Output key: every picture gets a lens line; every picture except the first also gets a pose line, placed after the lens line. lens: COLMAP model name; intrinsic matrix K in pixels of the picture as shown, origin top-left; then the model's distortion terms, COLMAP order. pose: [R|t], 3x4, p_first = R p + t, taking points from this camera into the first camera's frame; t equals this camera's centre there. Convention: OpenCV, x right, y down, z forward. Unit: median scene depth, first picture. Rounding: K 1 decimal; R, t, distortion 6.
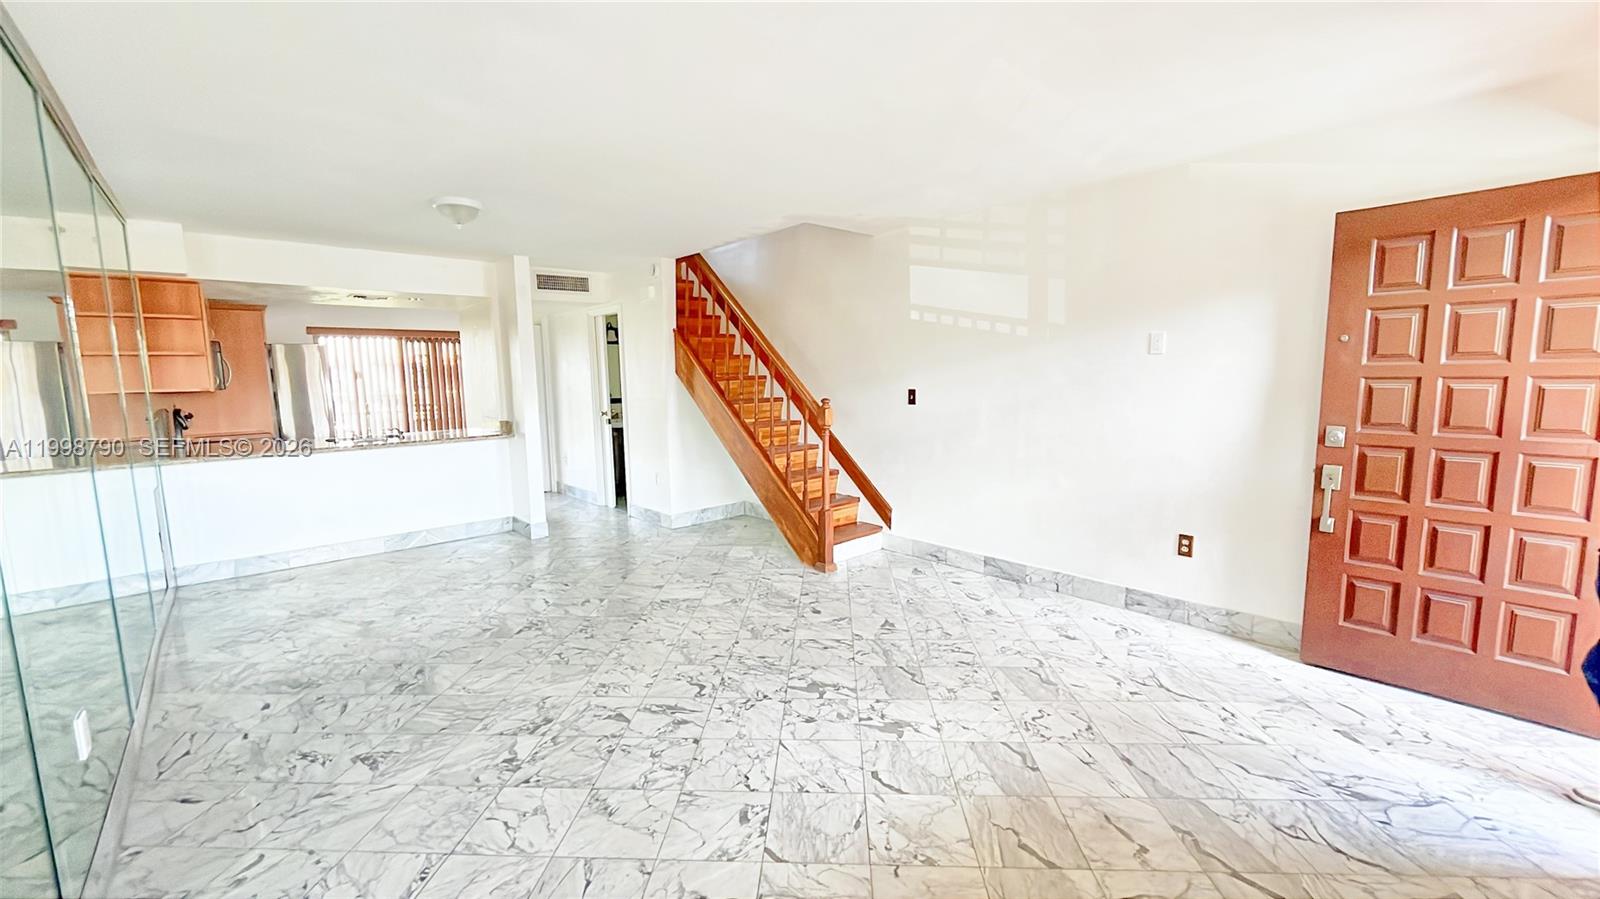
lens RADIAL K [[632.4, 0, 802.2], [0, 632.4, 451.2], [0, 0, 1]] dist [-0.006007, -0.000434]
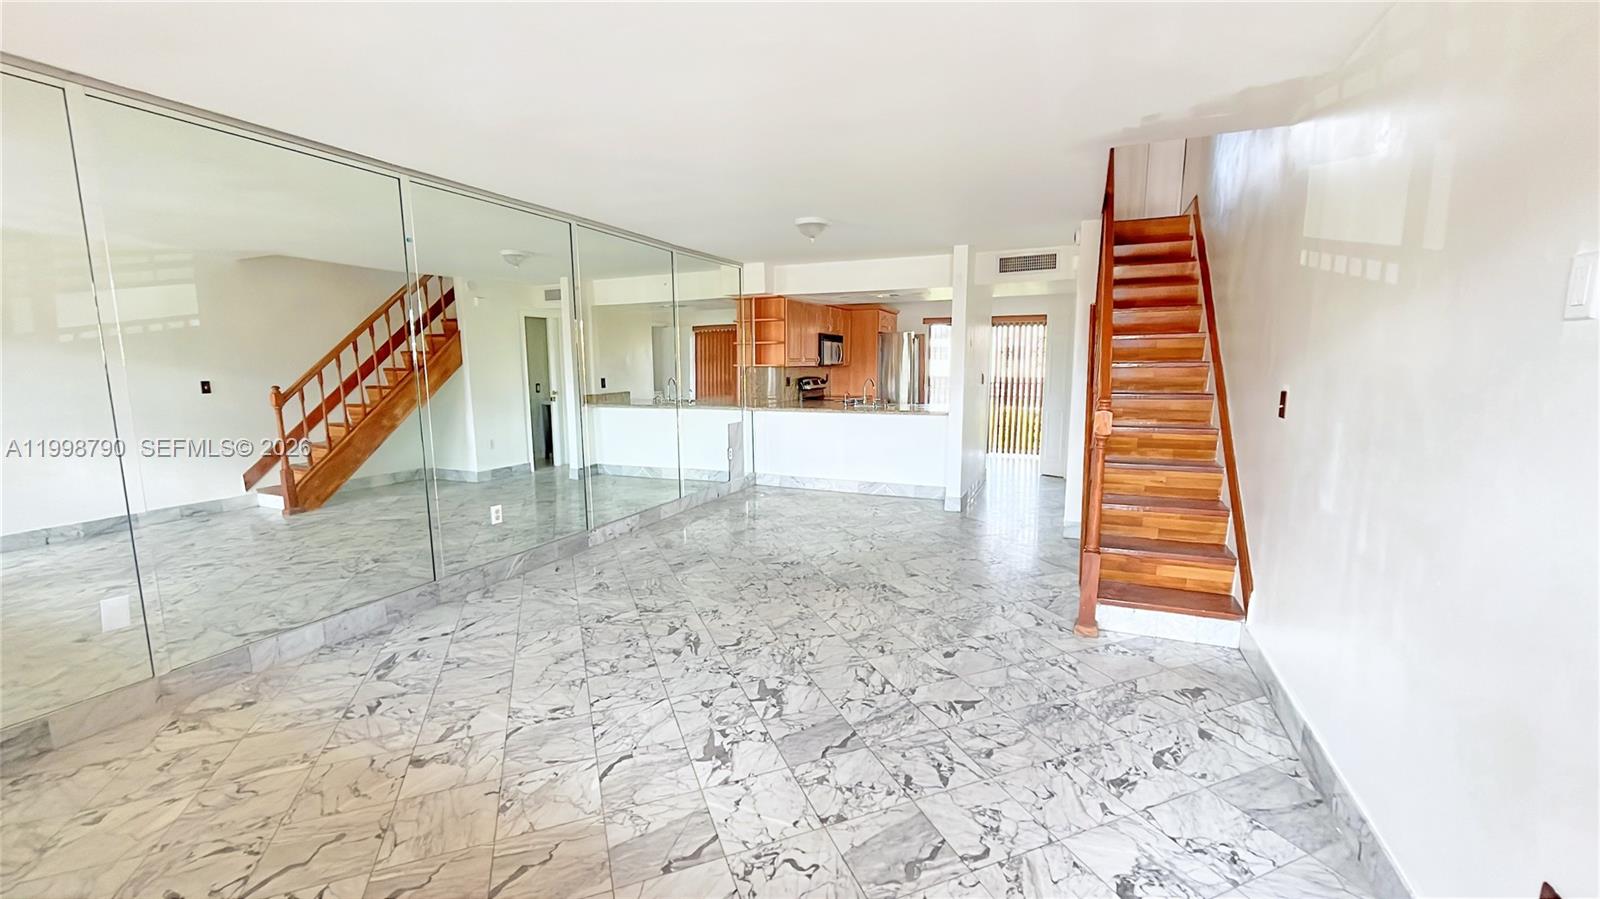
lens RADIAL K [[632.4, 0, 802.2], [0, 632.4, 451.2], [0, 0, 1]] dist [-0.006007, -0.000434]
pose [[0.412658, 0.142180, -0.899721, 0.695541], [-0.112717, 0.988122, 0.104452, -0.075166], [0.903885, 0.058310, 0.423782, 0.510273]]
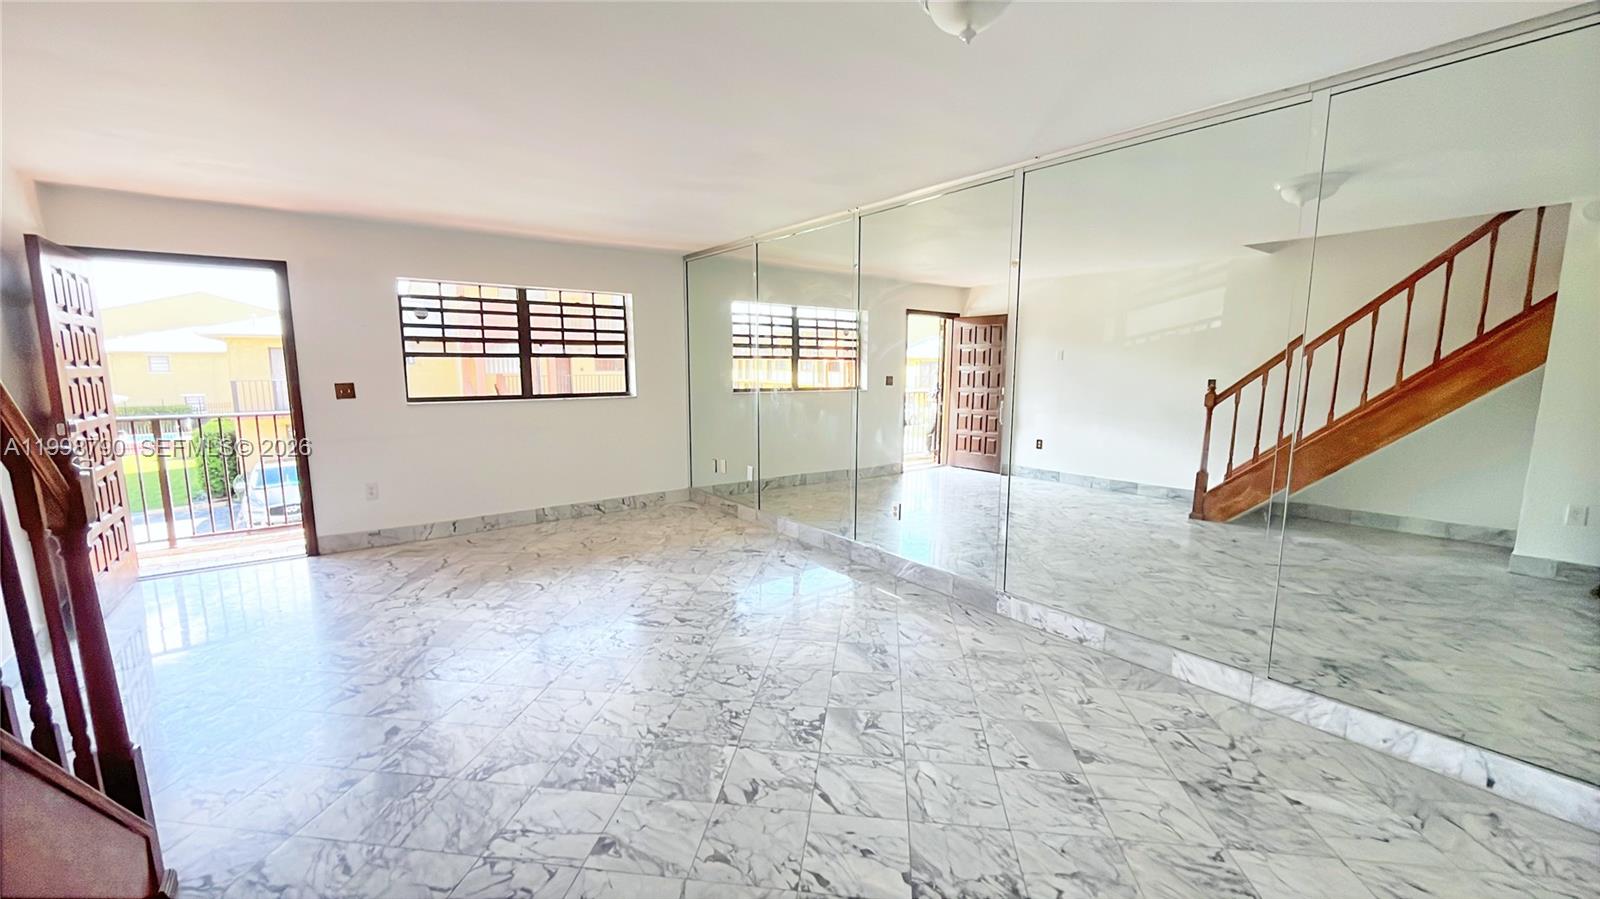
lens RADIAL K [[634.8, 0, 801.2], [0, 634.8, 449.3], [0, 0, 1]] dist [-0.002437, -0.000829]
pose [[-0.996630, 0.005992, 0.081815, -0.496401], [0.026617, 0.966992, 0.253413, -0.201747], [-0.077596, 0.254737, -0.963892, 1.661166]]
